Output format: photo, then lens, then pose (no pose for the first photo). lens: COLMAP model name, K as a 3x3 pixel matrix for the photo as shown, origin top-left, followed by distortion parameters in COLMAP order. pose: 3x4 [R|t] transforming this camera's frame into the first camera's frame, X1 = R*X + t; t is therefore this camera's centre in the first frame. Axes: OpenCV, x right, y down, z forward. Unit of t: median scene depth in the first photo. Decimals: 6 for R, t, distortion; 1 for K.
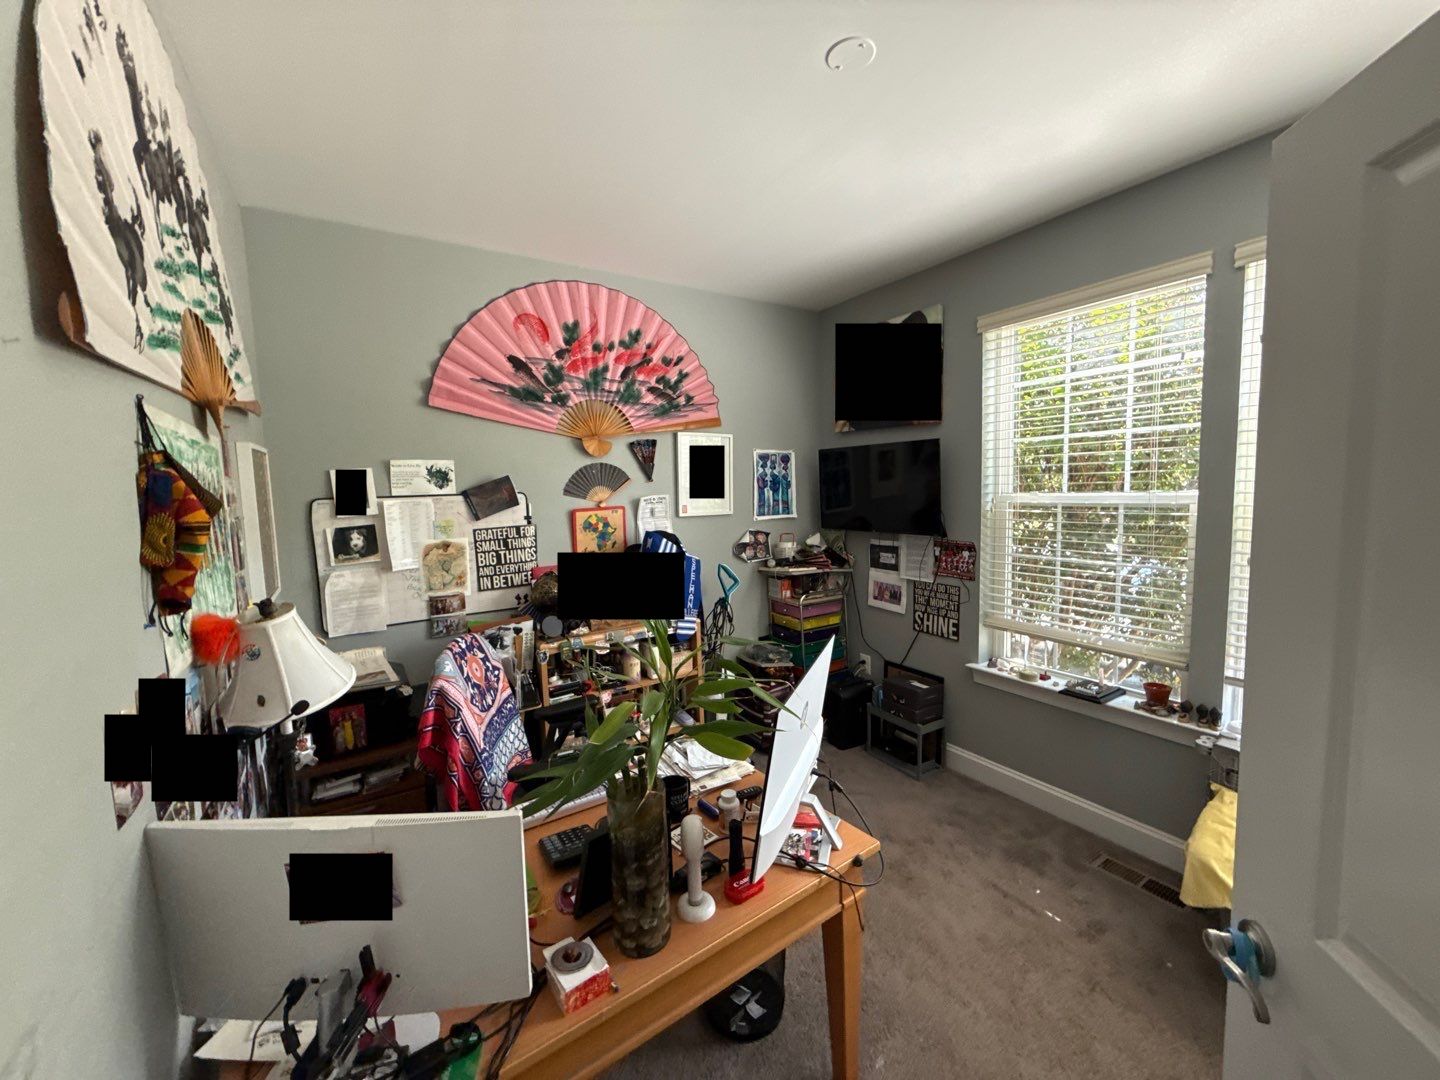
lens RADIAL K [[572.9, 0, 717.9], [0, 572.9, 539.8], [0, 0, 1]] dist [0.000888, 0.000130]
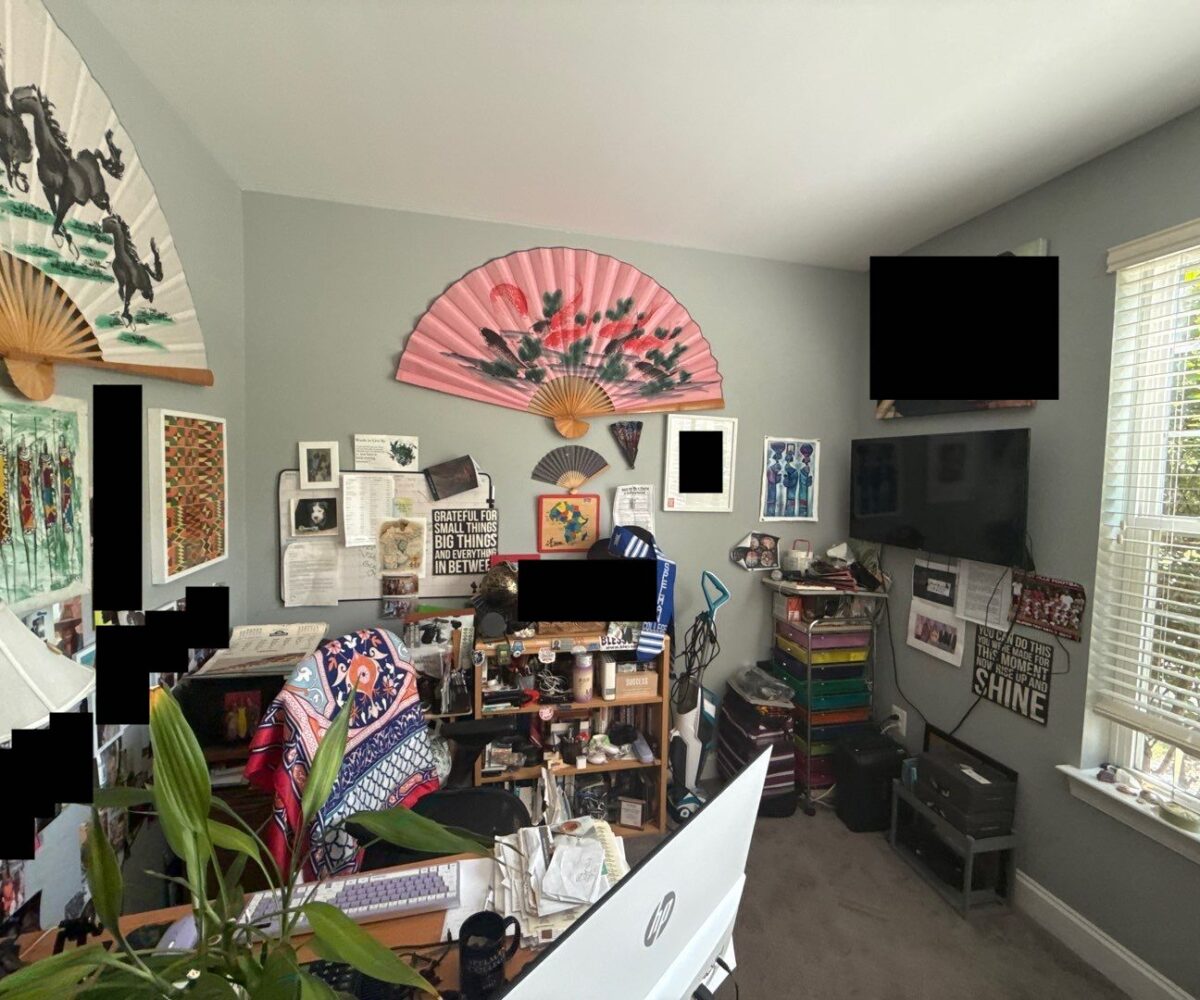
lens RADIAL K [[531.7, 0, 597.6], [0, 531.7, 499.4], [0, 0, 1]] dist [0.001341, -0.000560]
pose [[0.943855, 0.069434, -0.322980, 0.108142], [-0.082004, 0.996307, -0.025457, -0.032452], [0.320019, 0.050513, 0.946063, 0.230374]]
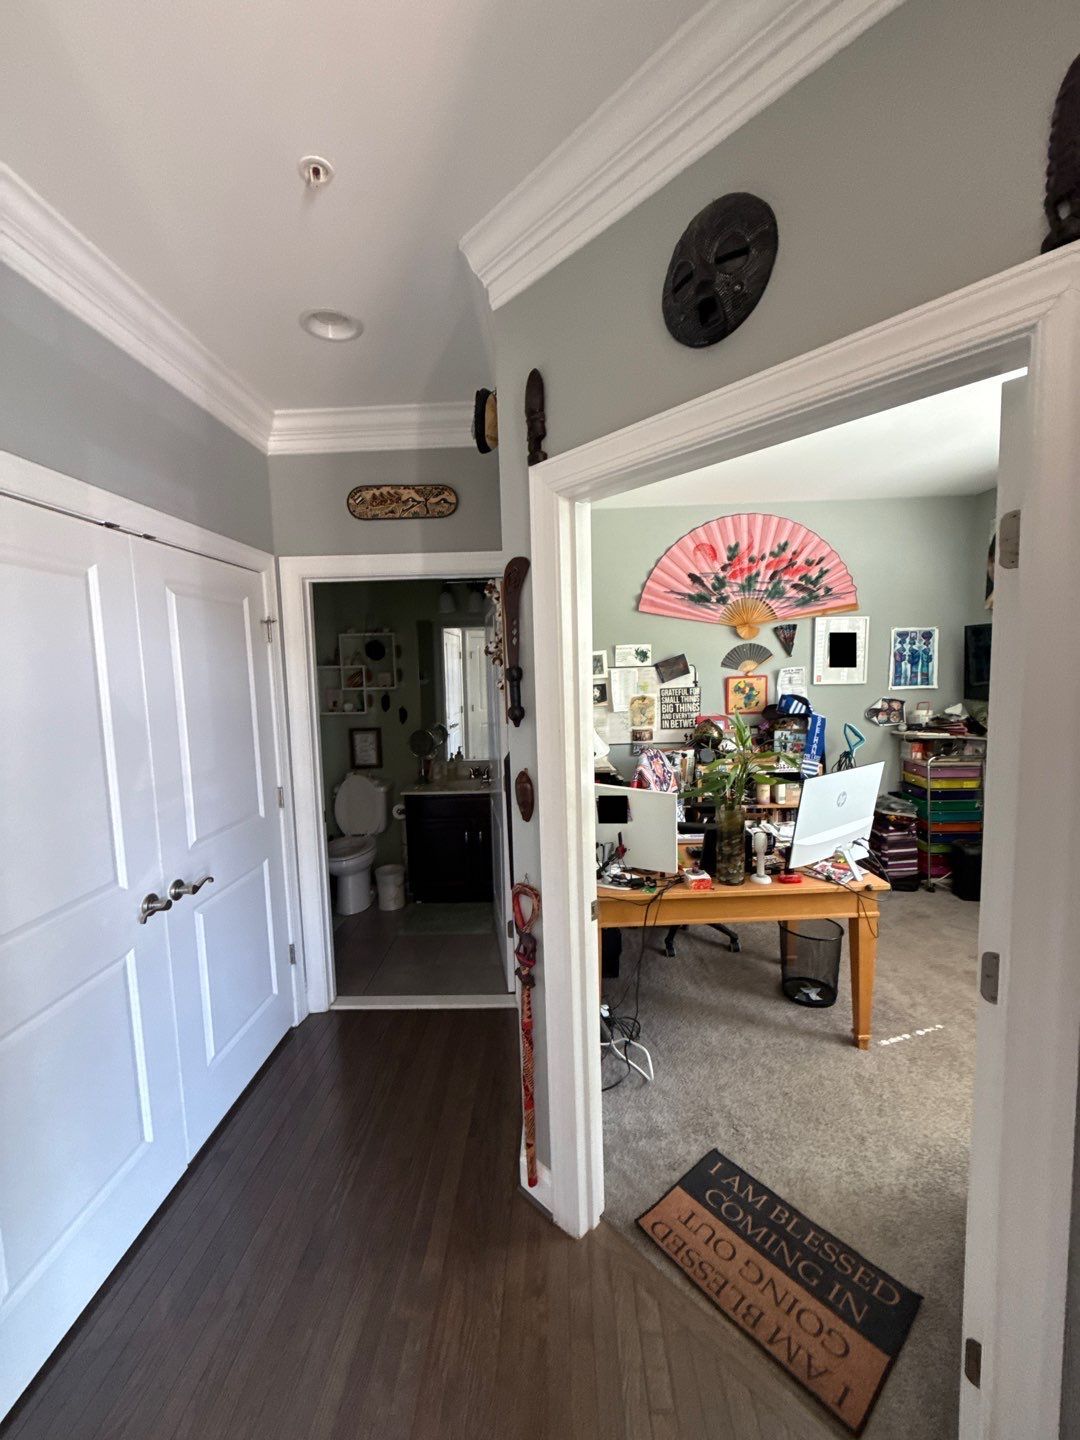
lens RADIAL K [[572.9, 0, 542.3], [0, 572.9, 717.5], [0, 0, 1]] dist [0.000888, 0.000130]
pose [[0.826156, 0.056966, -0.560555, 0.168155], [-0.048875, 0.998371, 0.029425, 0.027297], [0.561318, 0.003087, 0.827594, -0.424586]]
